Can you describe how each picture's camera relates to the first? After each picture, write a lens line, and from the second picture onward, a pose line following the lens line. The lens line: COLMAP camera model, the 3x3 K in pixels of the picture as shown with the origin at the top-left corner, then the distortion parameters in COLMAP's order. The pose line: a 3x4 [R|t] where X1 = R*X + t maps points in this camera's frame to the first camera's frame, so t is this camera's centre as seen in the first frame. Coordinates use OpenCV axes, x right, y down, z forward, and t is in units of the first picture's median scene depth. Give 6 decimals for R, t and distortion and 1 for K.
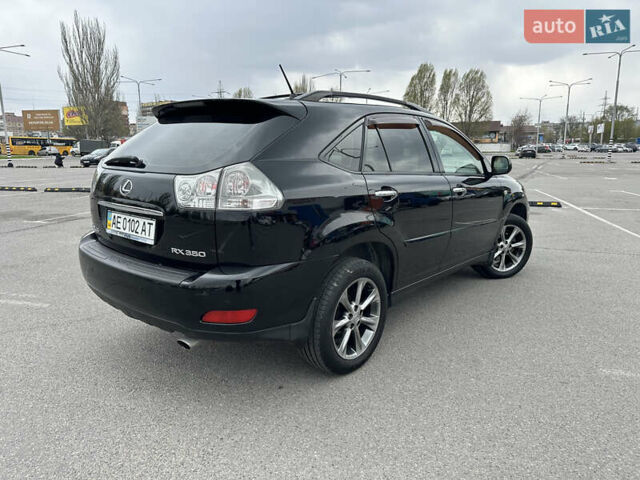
lens RADIAL K [[450.5, 0, 325.8], [0, 450.5, 236.3], [0, 0, 1]] dist [0.051512, -0.053829]
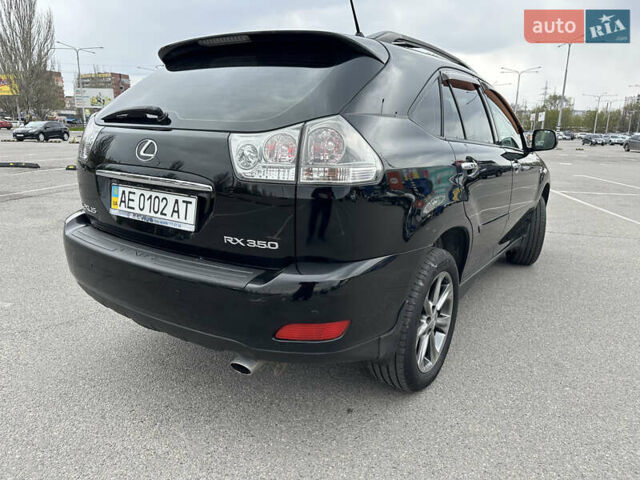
lens RADIAL K [[435.2, 0, 319.3], [0, 435.2, 243.7], [0, 0, 1]] dist [0.037277, -0.037006]
pose [[0.992517, -0.003814, 0.122047, -0.232058], [-0.003347, 0.998287, 0.058412, -0.002804], [-0.122061, -0.058384, 0.990804, 0.251498]]
